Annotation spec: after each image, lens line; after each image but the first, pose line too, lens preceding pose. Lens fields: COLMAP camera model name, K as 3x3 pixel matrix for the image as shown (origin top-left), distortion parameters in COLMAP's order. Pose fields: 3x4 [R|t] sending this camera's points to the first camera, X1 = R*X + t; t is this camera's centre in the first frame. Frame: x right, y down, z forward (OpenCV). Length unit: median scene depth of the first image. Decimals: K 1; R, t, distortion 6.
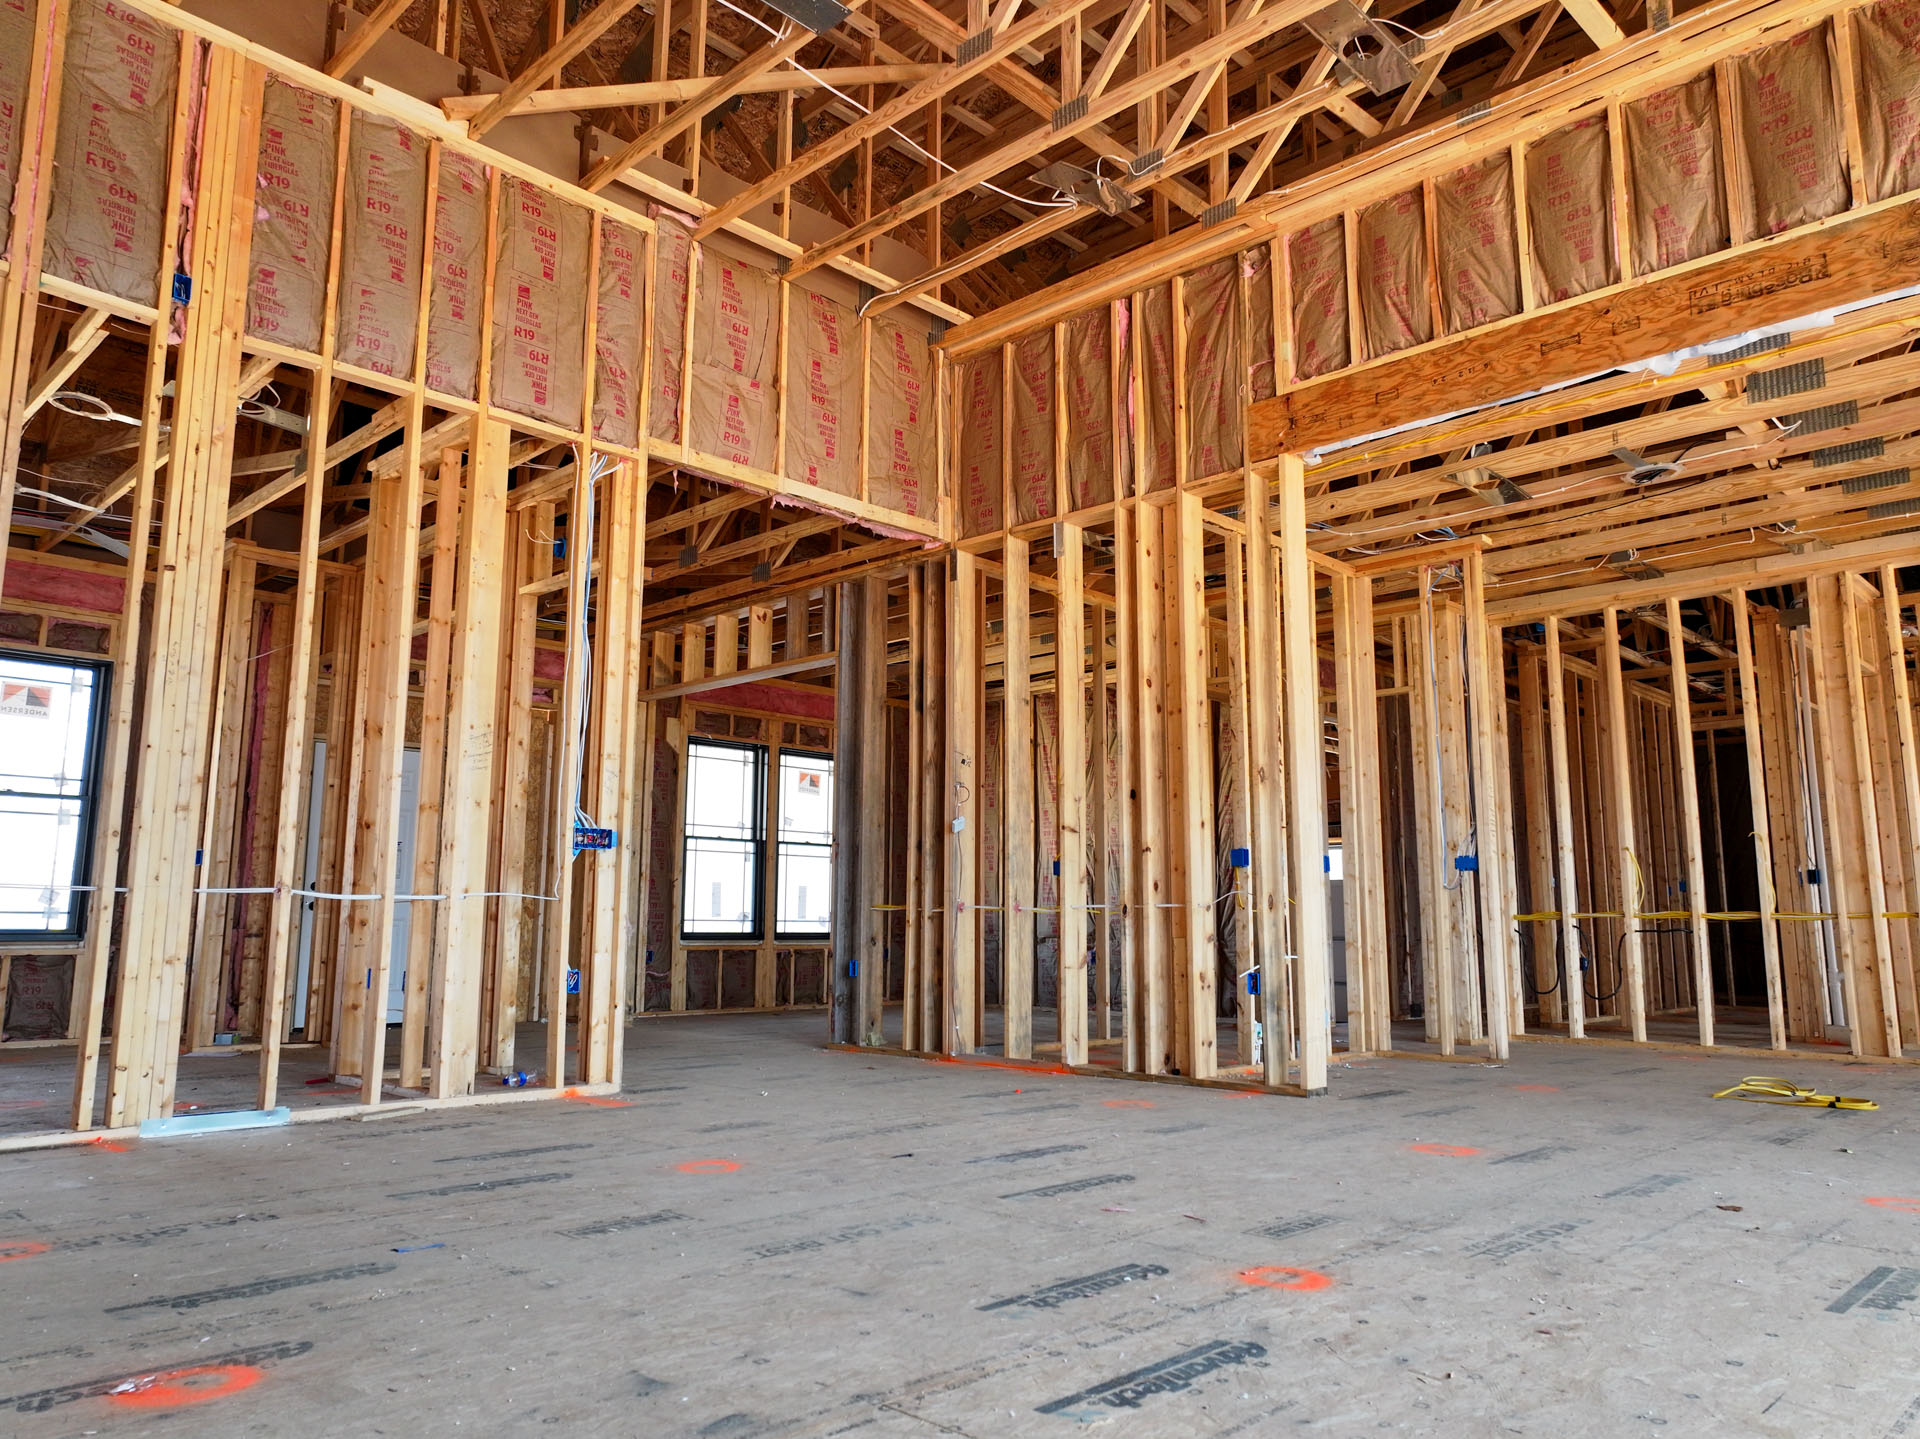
lens RADIAL K [[1359.3, 0, 960.0], [0, 1359.3, 719.5], [0, 0, 1]] dist [-0.003989, 0.024929]
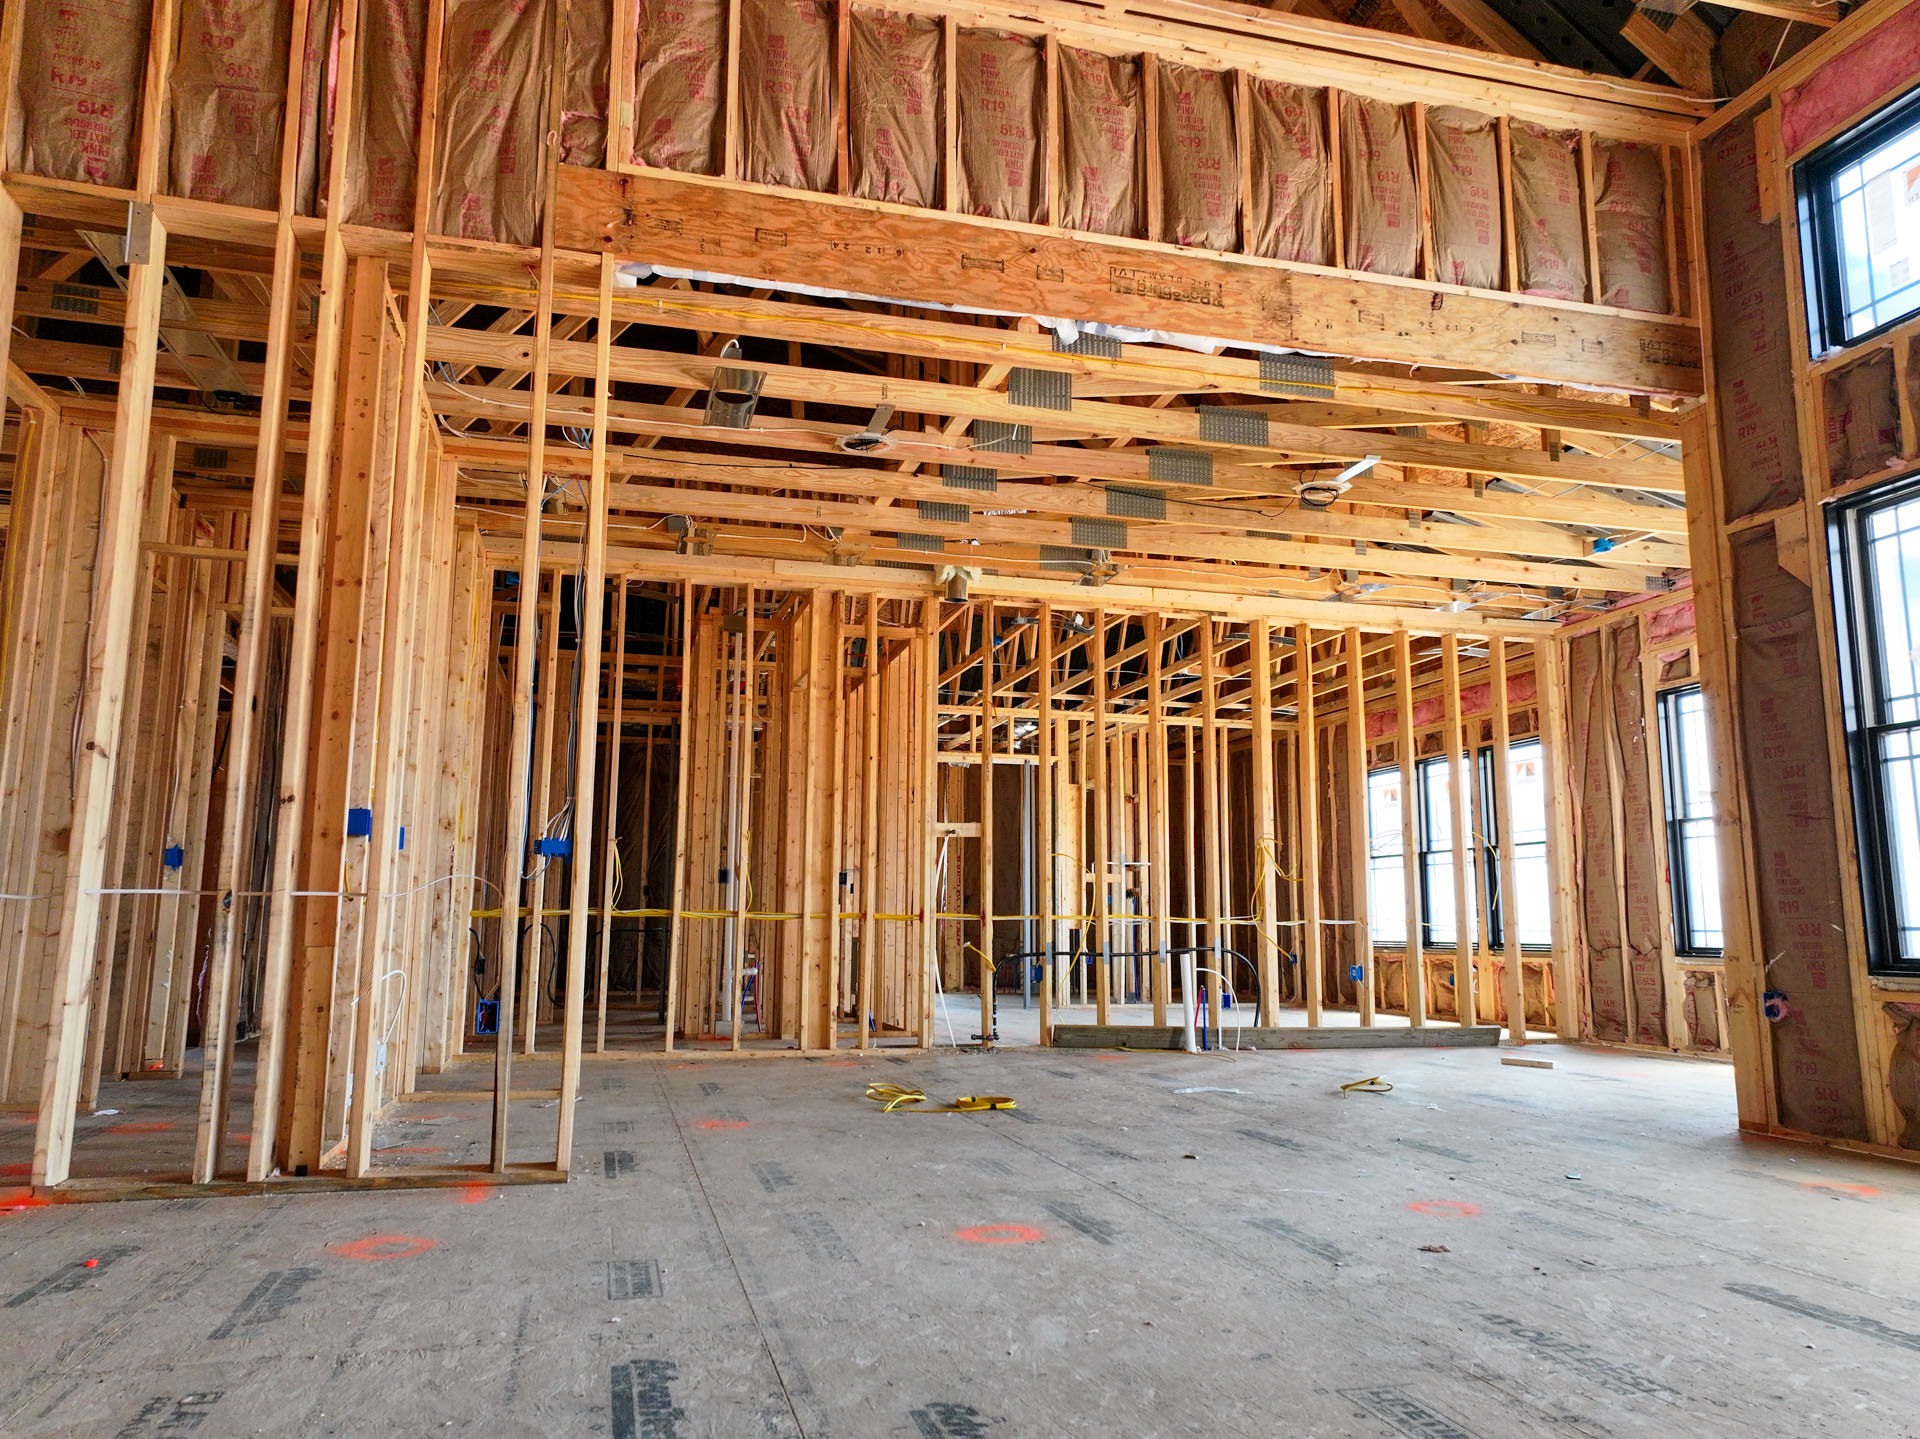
lens RADIAL K [[1359.3, 0, 960.0], [0, 1359.3, 719.5], [0, 0, 1]] dist [-0.003989, 0.024929]
pose [[0.512297, 0.130572, 0.848824, -0.248801], [-0.136916, 0.988151, -0.069370, 0.069754], [-0.847824, -0.080679, 0.524104, 0.493938]]
